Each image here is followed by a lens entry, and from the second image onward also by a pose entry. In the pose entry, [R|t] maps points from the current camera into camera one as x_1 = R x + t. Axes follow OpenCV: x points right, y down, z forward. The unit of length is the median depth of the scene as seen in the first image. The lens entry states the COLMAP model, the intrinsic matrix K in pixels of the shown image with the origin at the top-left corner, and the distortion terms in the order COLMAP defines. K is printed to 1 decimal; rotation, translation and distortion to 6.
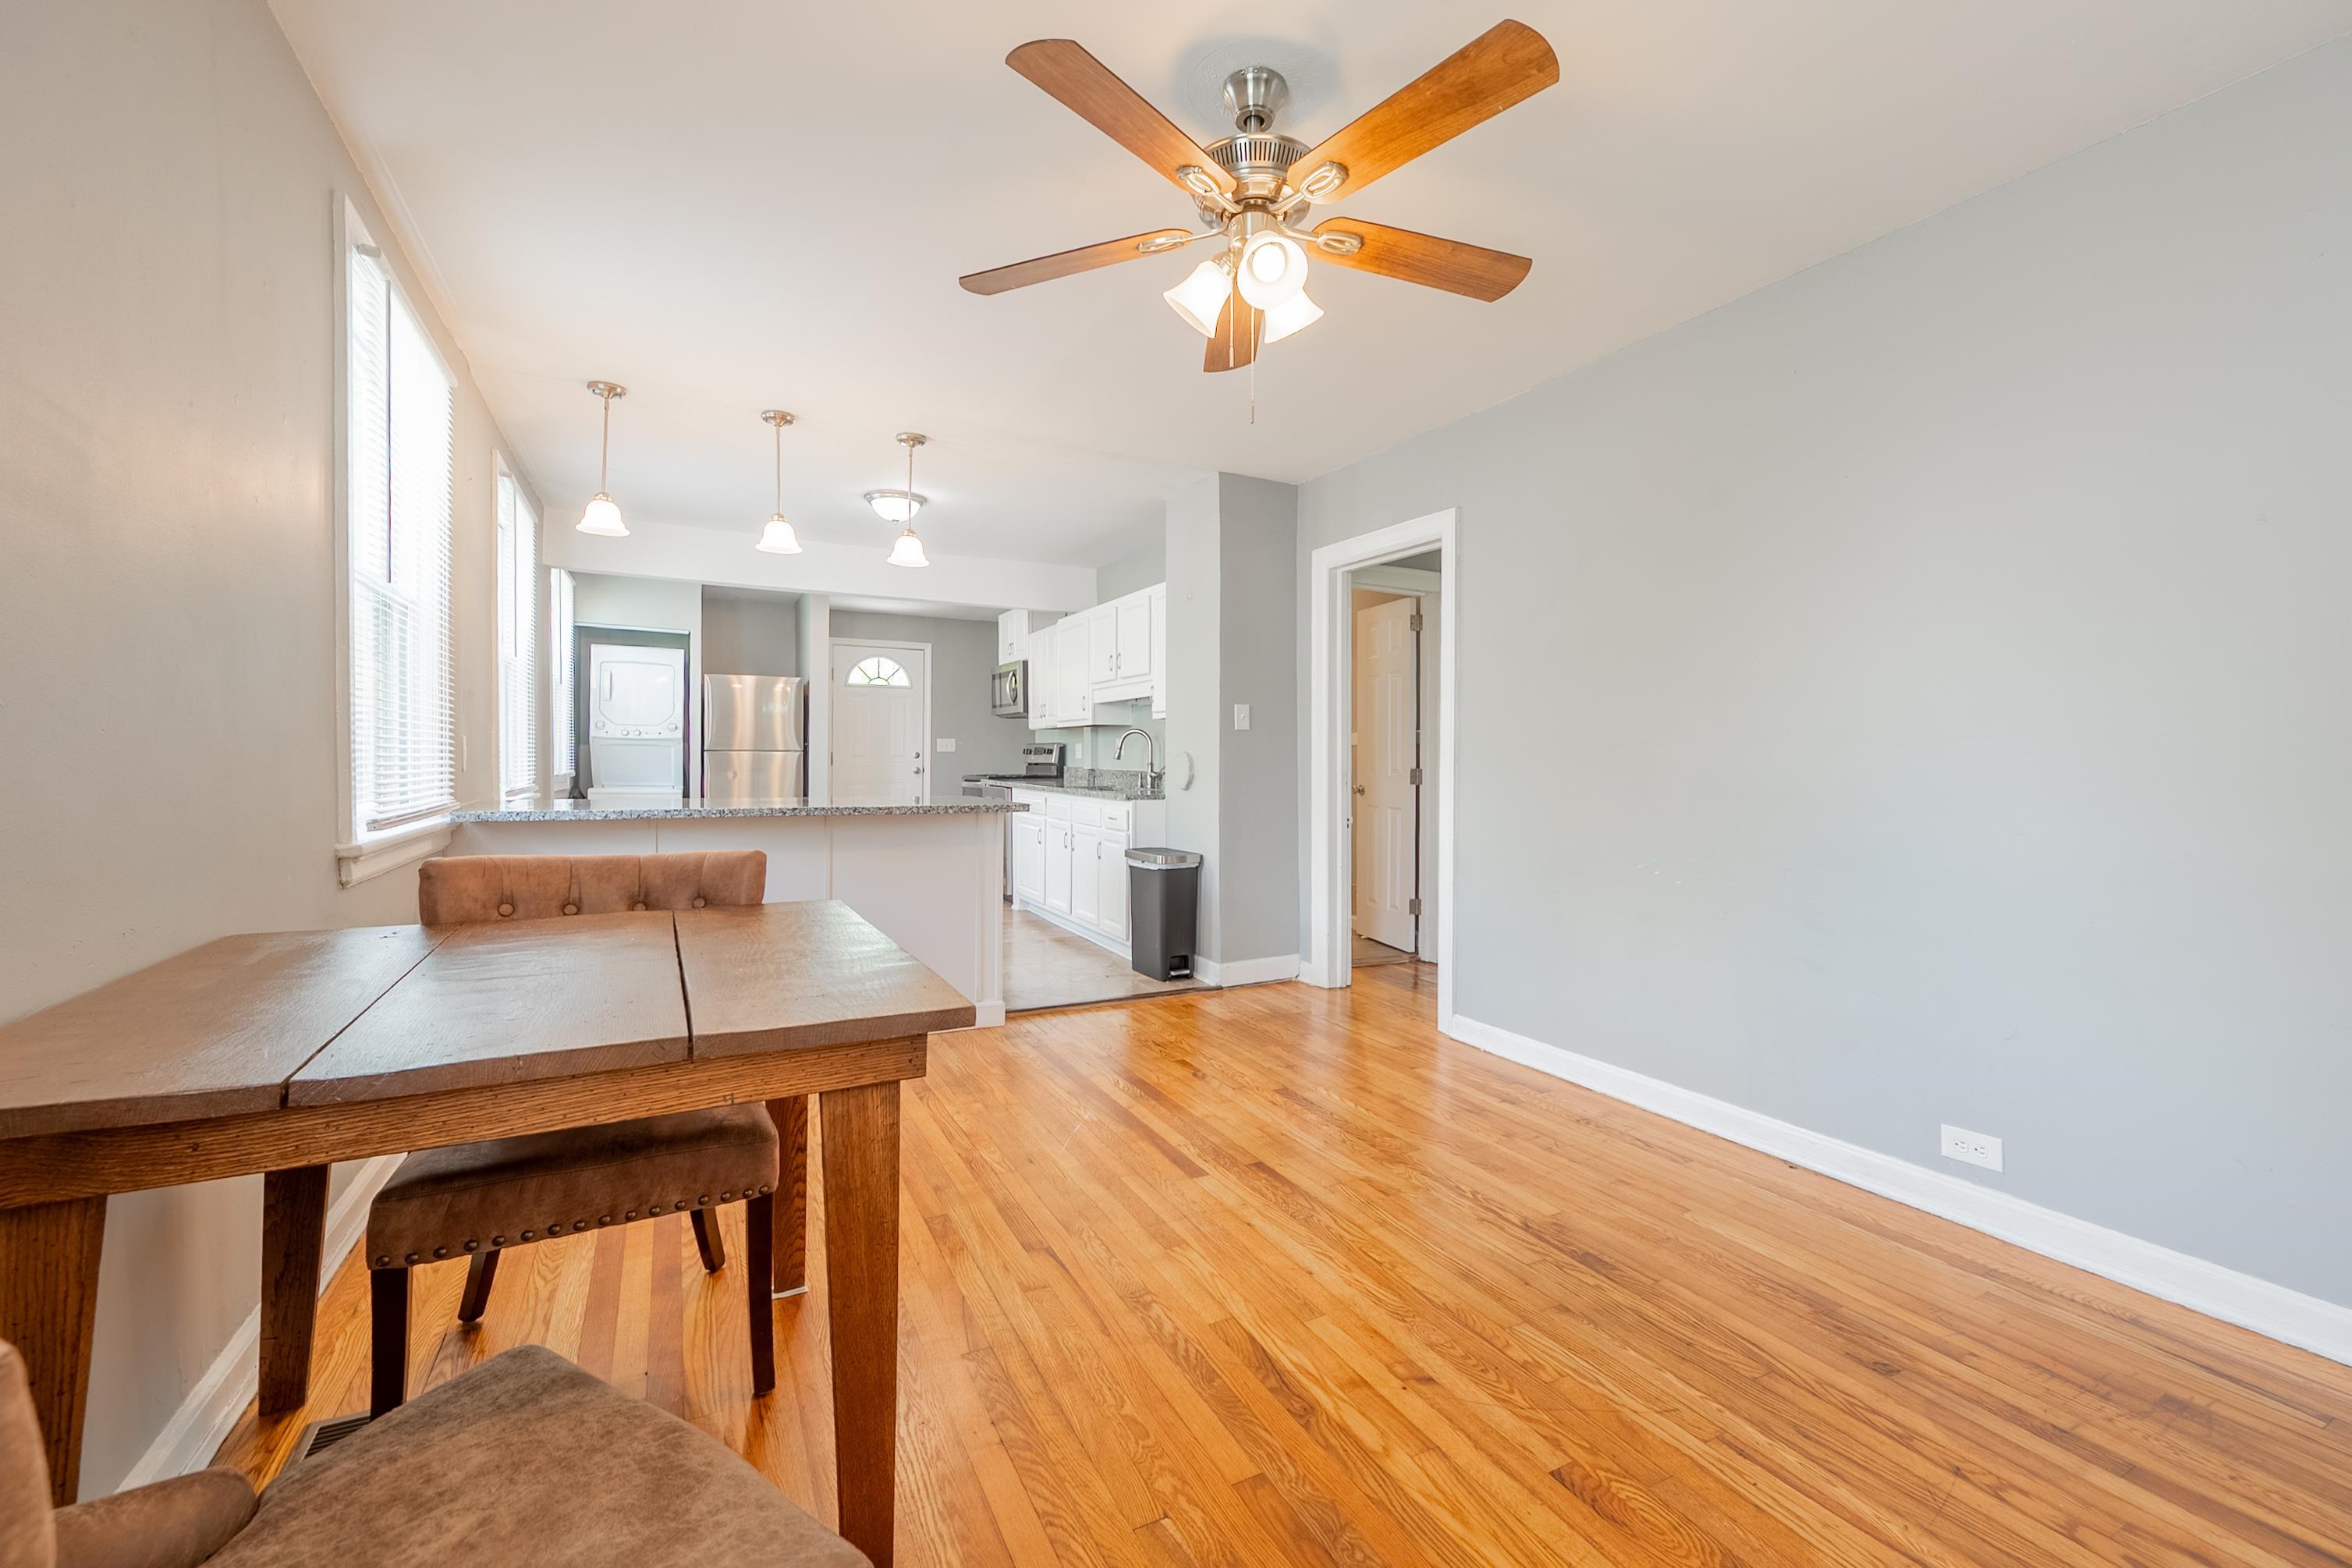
lens RADIAL K [[951.8, 0, 1208.6], [0, 951.8, 800.5], [0, 0, 1]] dist [0.000897, 0.000174]
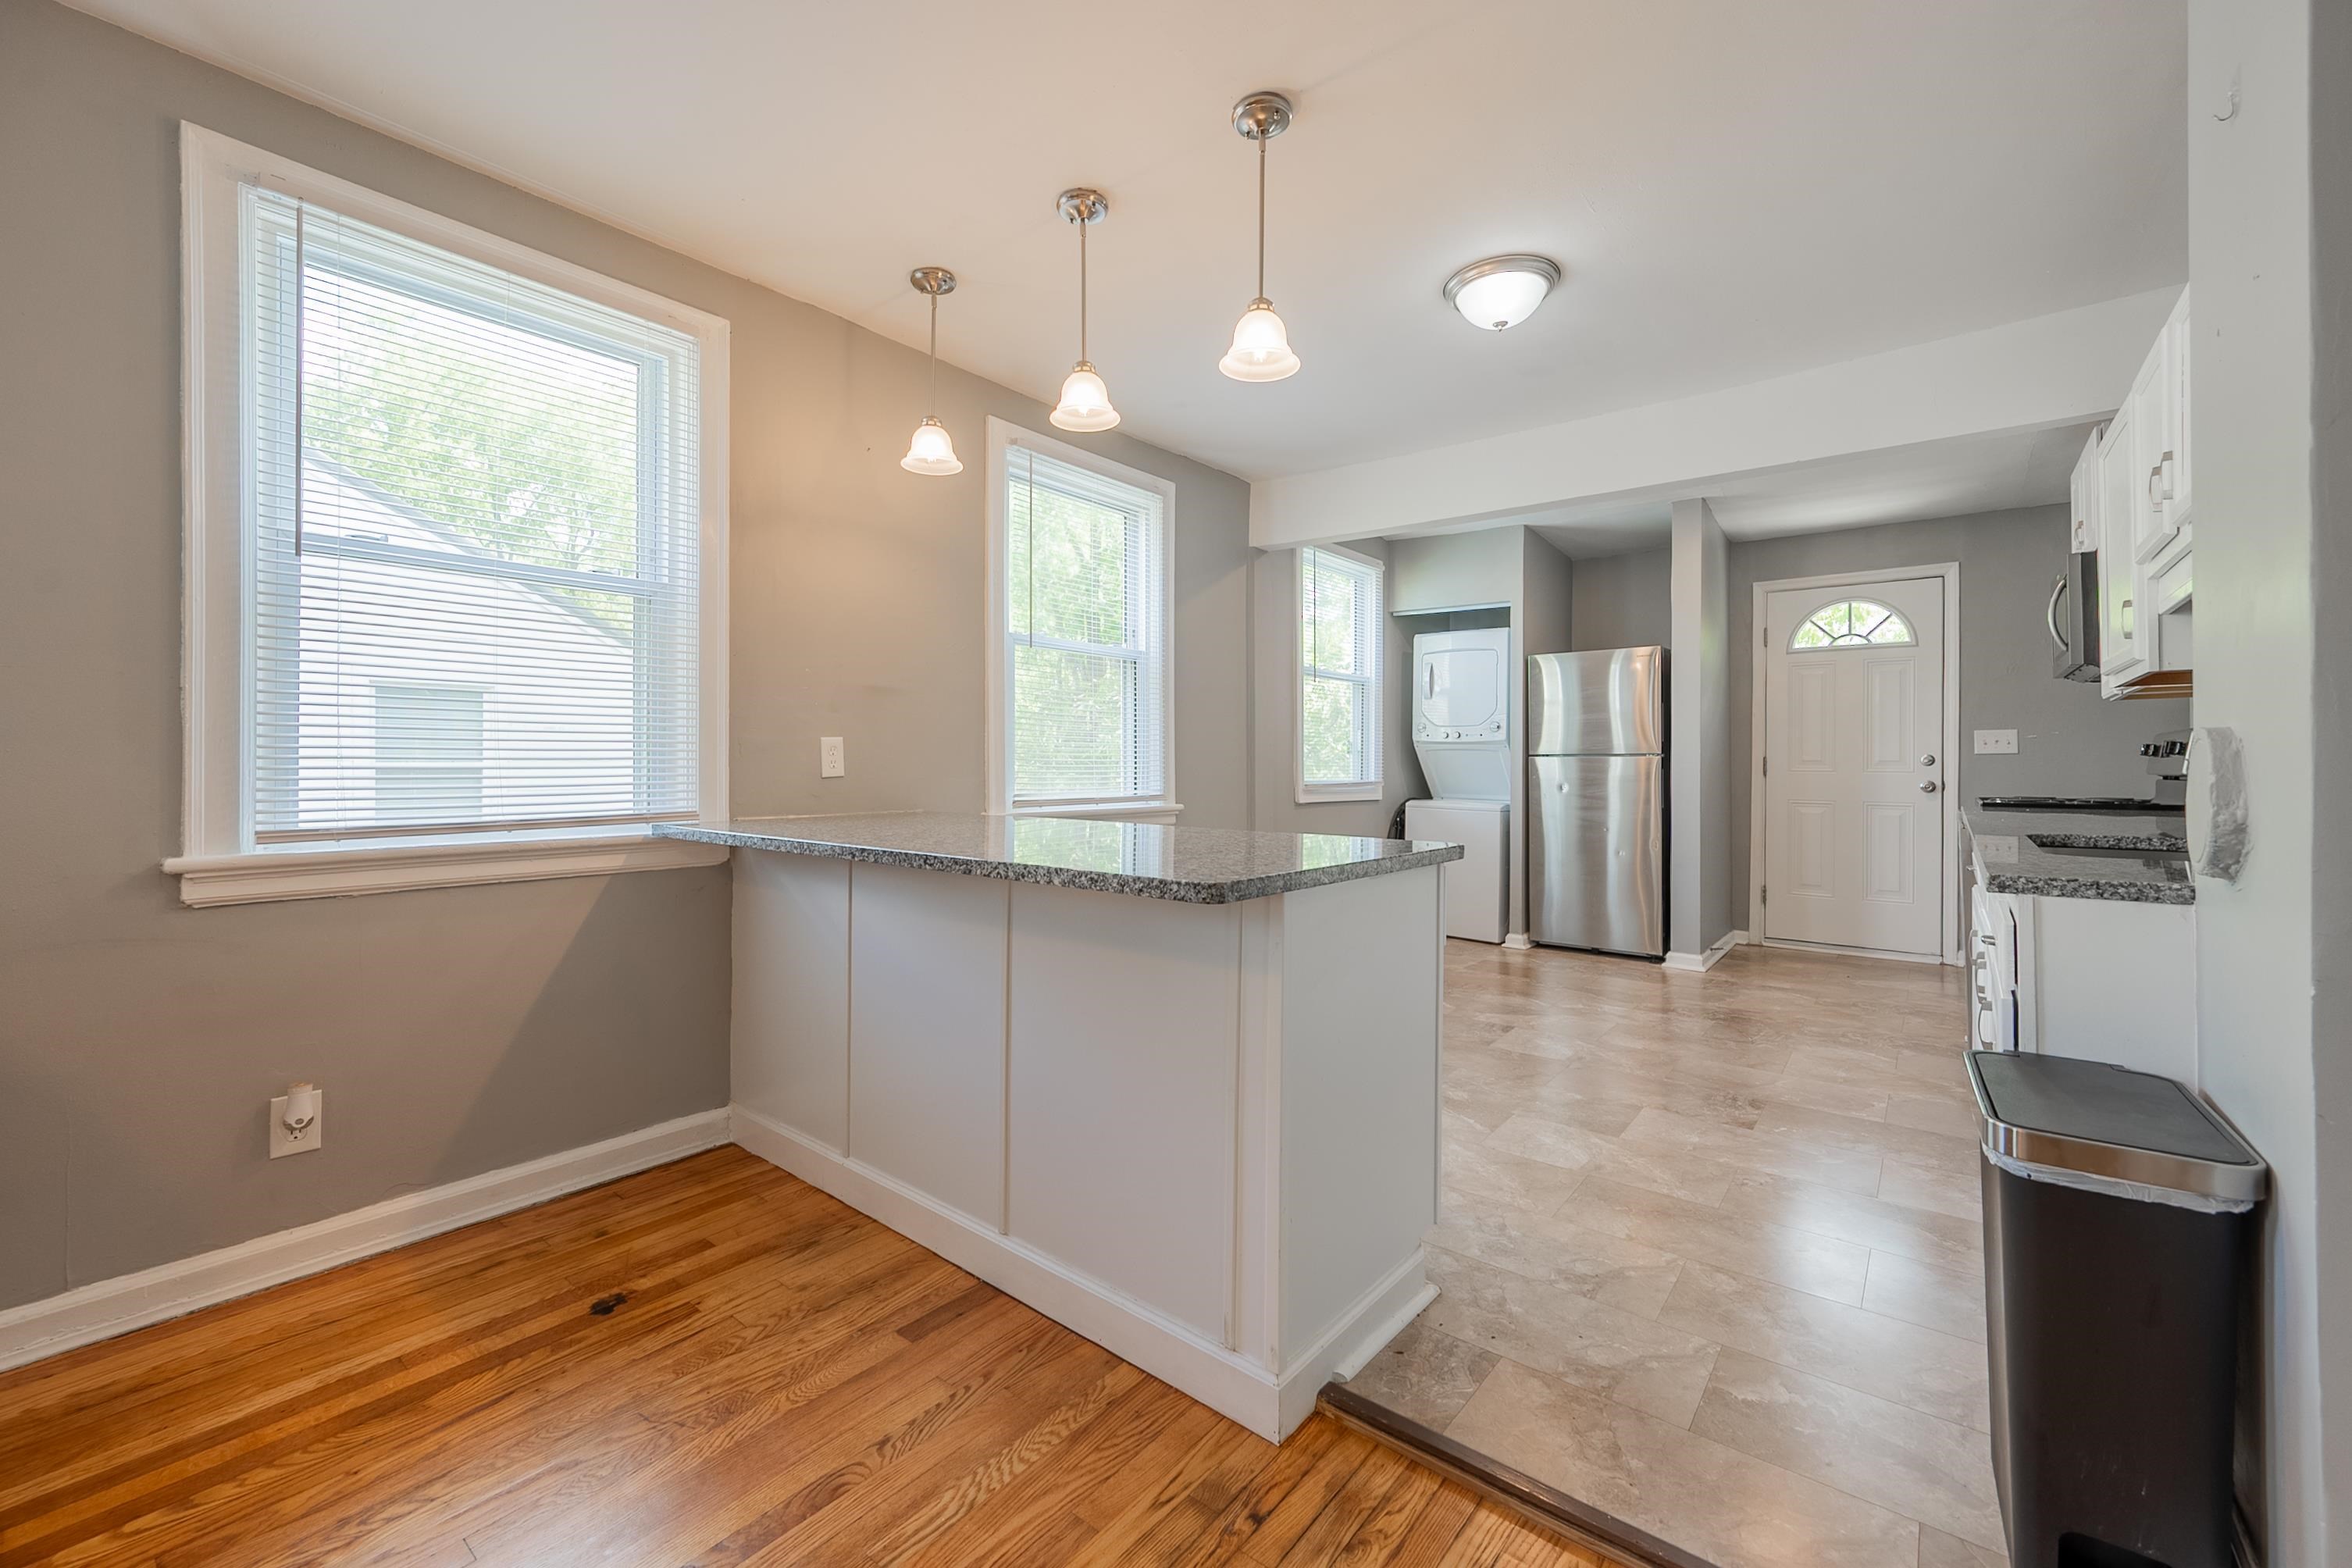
lens RADIAL K [[951.8, 0, 1208.6], [0, 951.8, 800.5], [0, 0, 1]] dist [0.000897, 0.000174]
pose [[0.385019, 0.036236, -0.922197, 0.076248], [-0.038408, 0.998992, 0.023219, -0.023474], [0.922109, 0.026480, 0.386022, 0.445582]]
